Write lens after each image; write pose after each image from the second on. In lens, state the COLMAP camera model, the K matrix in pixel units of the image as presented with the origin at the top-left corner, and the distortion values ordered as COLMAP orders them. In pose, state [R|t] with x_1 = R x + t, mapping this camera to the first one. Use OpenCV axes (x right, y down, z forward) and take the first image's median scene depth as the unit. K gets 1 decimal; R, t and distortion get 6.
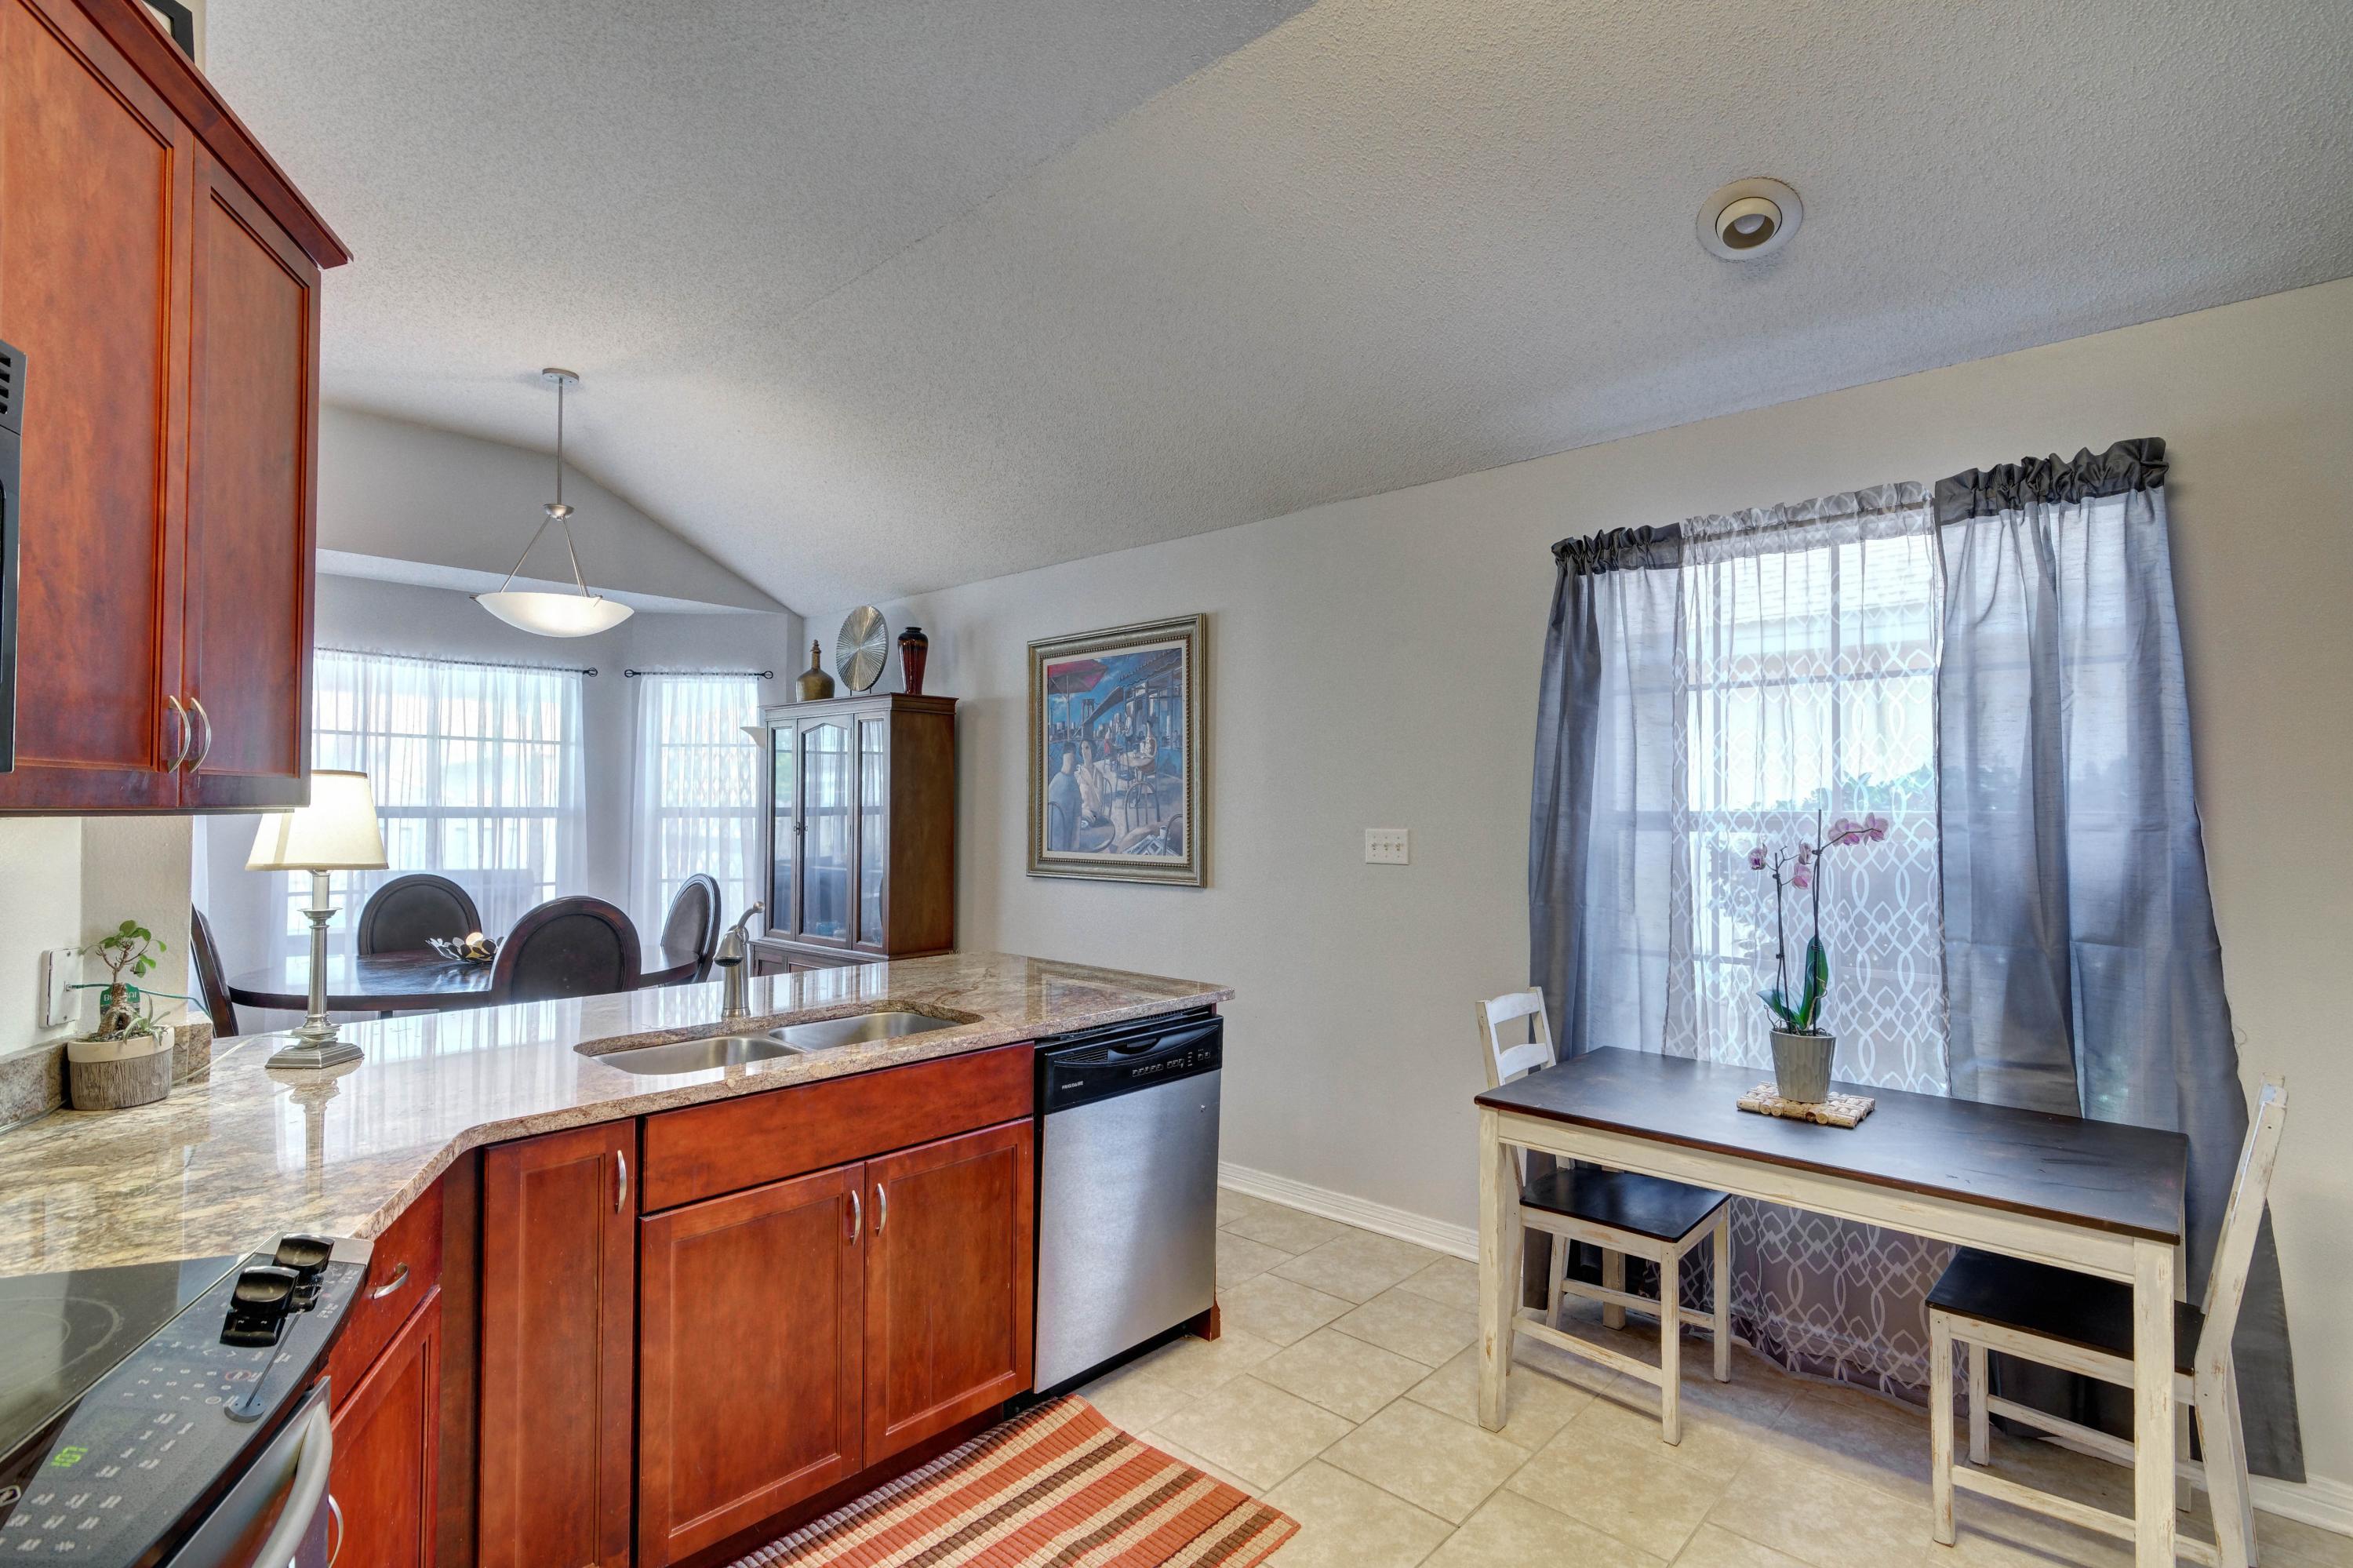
lens RADIAL K [[1126.4, 0, 1180.7], [0, 1126.4, 784.7], [0, 0, 1]] dist [0.010731, -0.000570]
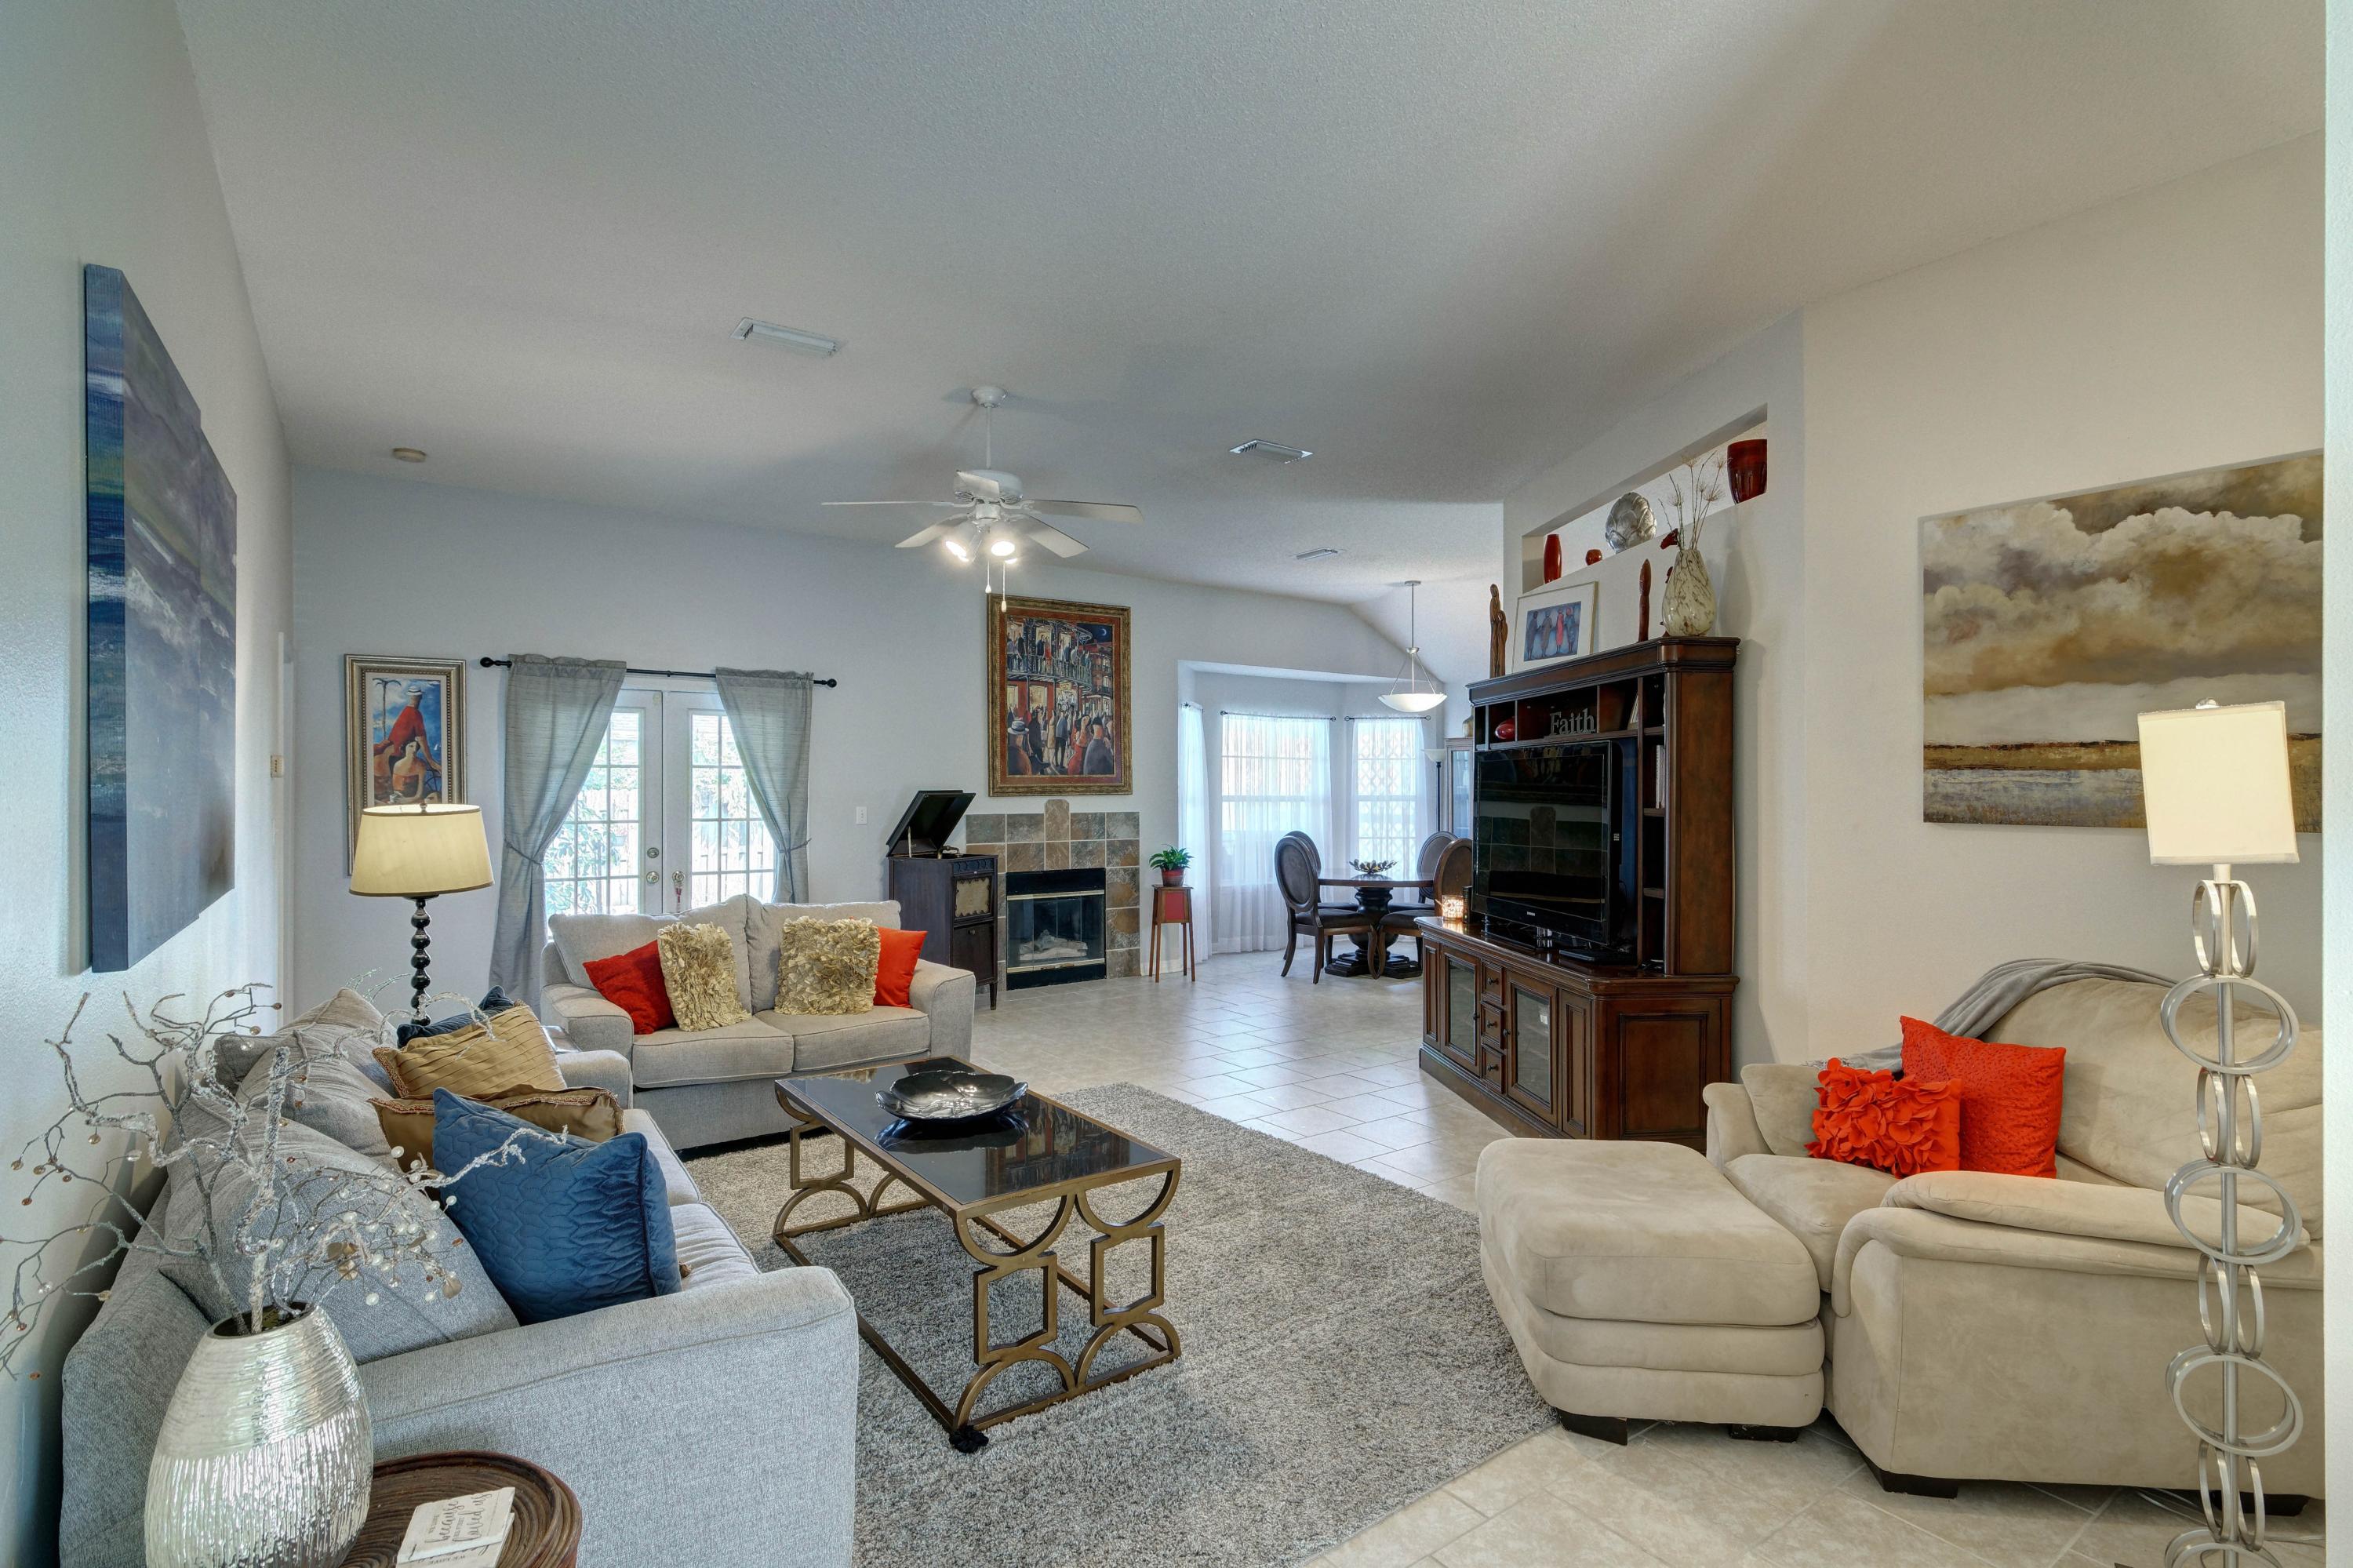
lens RADIAL K [[1113.1, 0, 1178.3], [0, 1113.1, 796.5], [0, 0, 1]] dist [0.004679, 0.000098]
pose [[0.978765, -0.002482, -0.204972, -0.608268], [0.007545, 0.999685, 0.023924, -0.033397], [0.204848, -0.024963, 0.978475, -1.149001]]
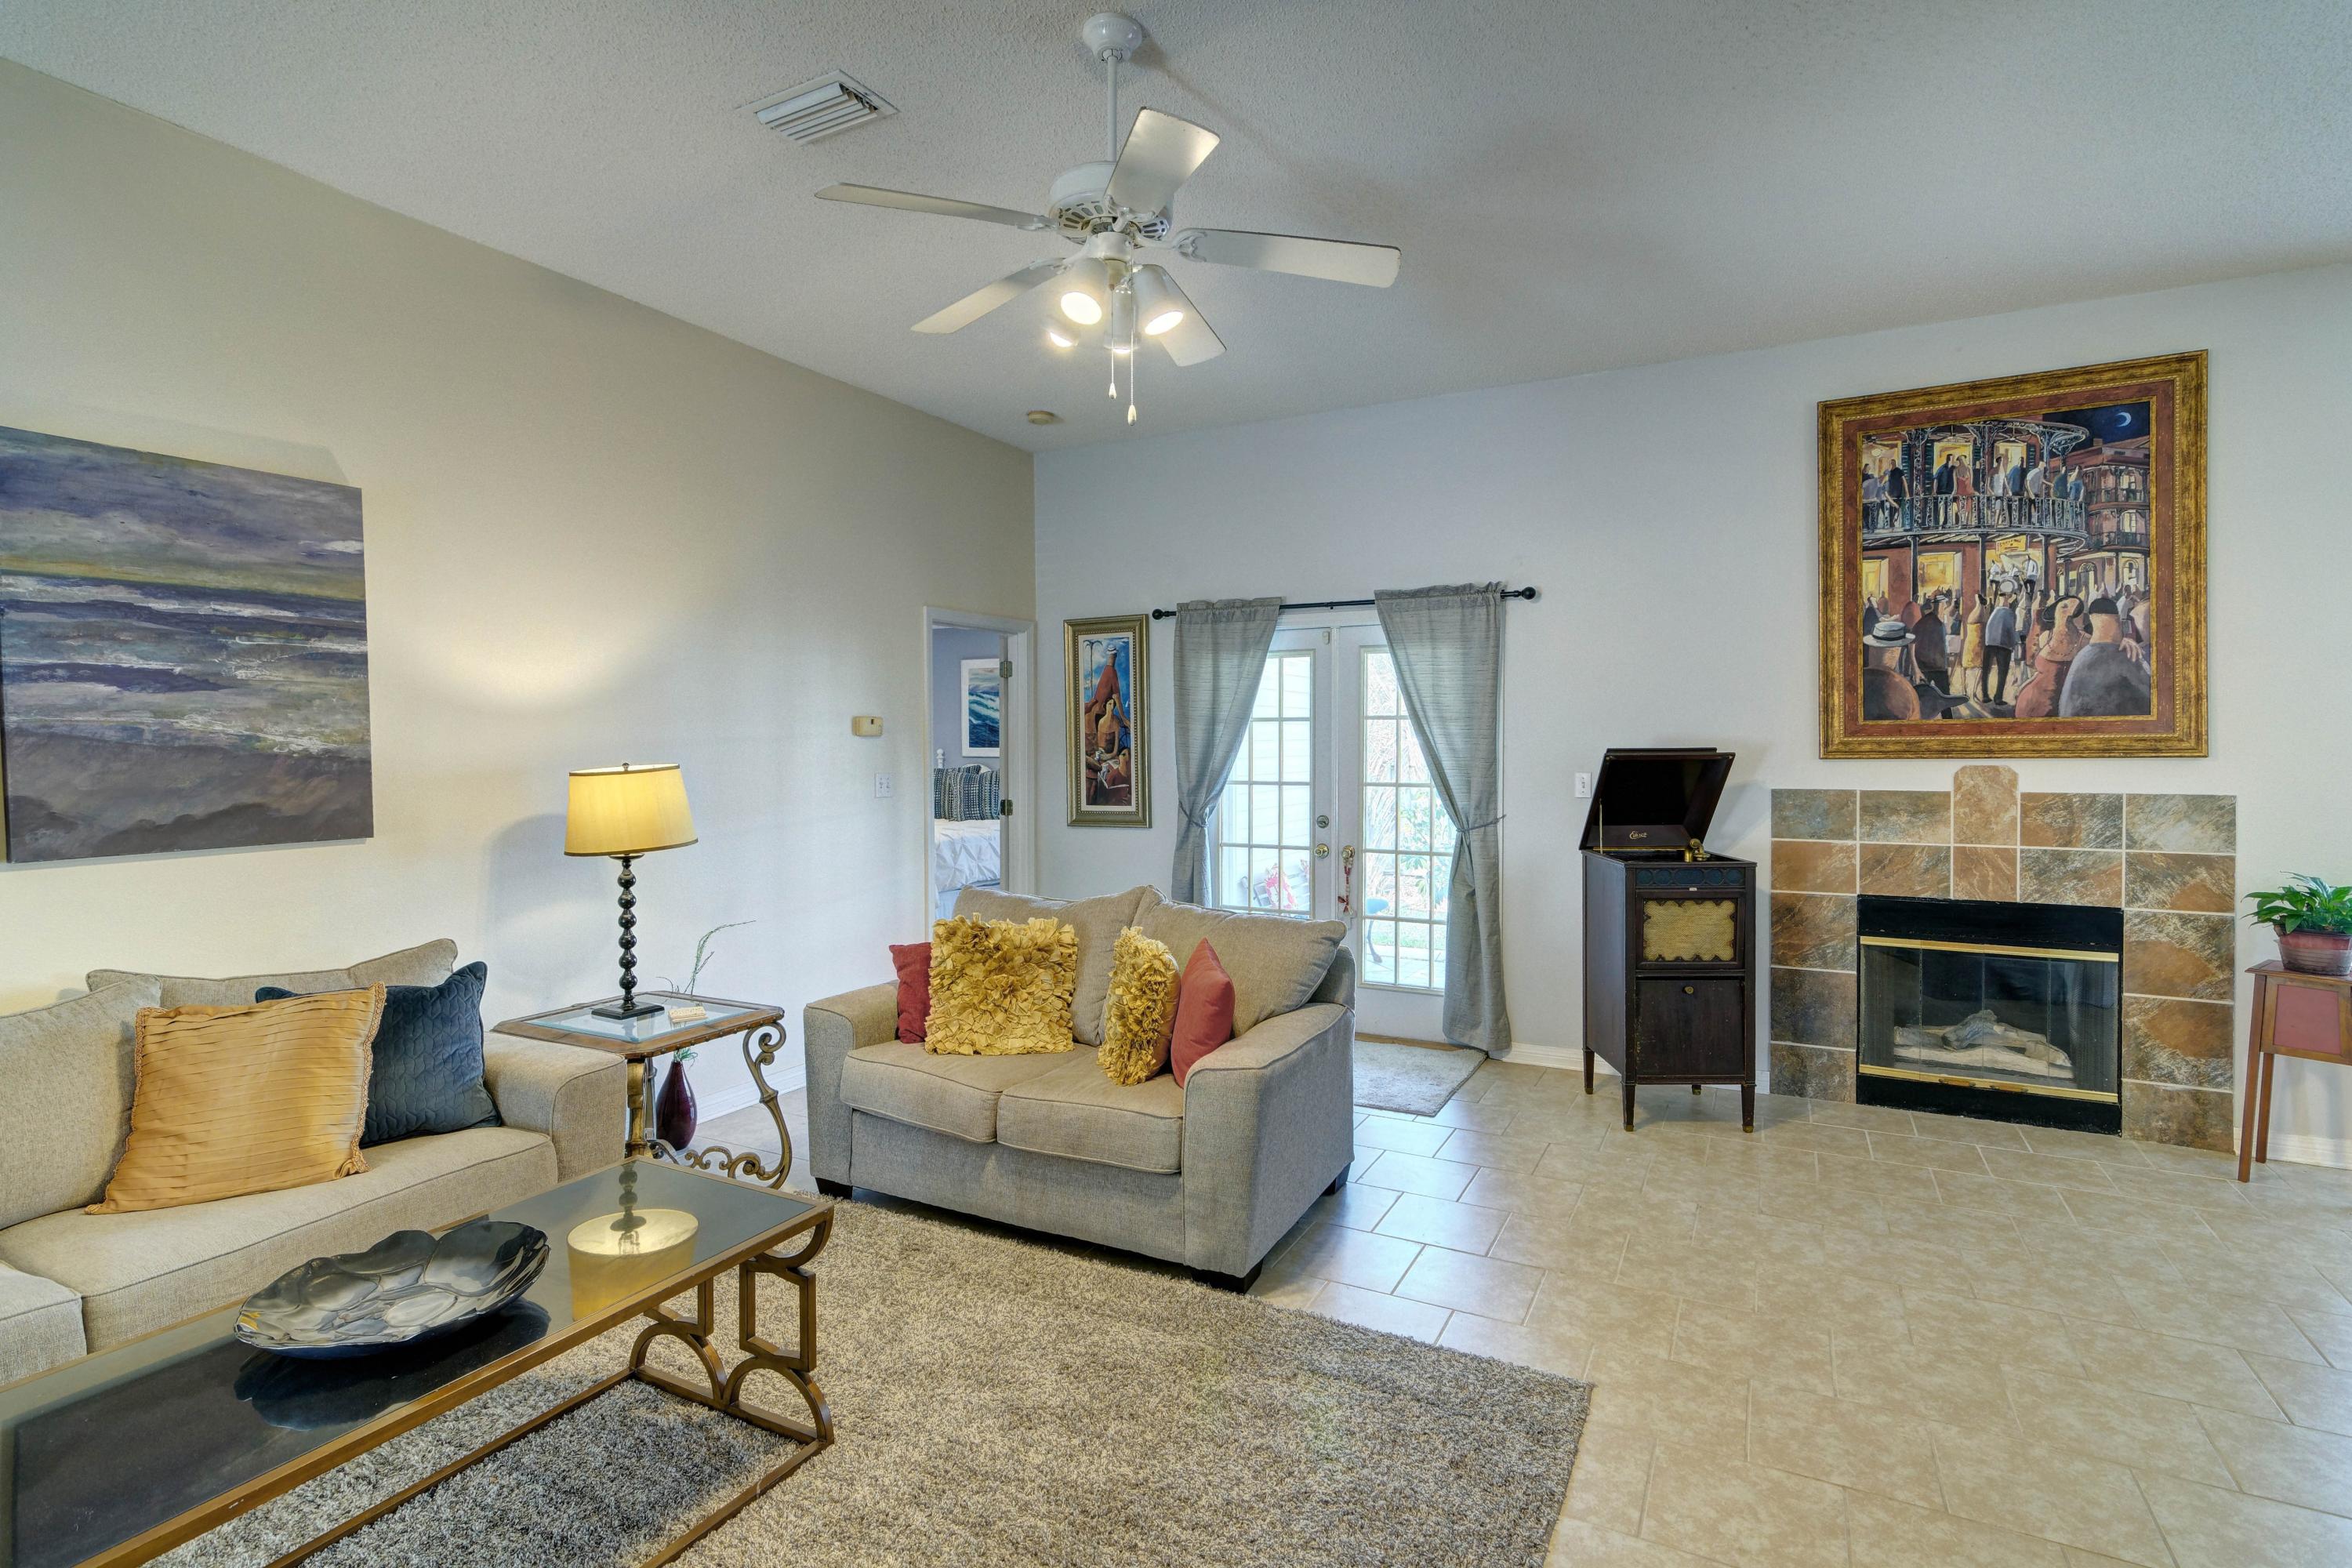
lens RADIAL K [[1128.5, 0, 1185.7], [0, 1128.5, 765.4], [0, 0, 1]] dist [0.004131, 0.000167]
pose [[0.257819, 0.015146, -0.966074, -0.397394], [0.020294, 0.999572, 0.021087, -0.019132], [0.965980, -0.025042, 0.257402, -0.205236]]
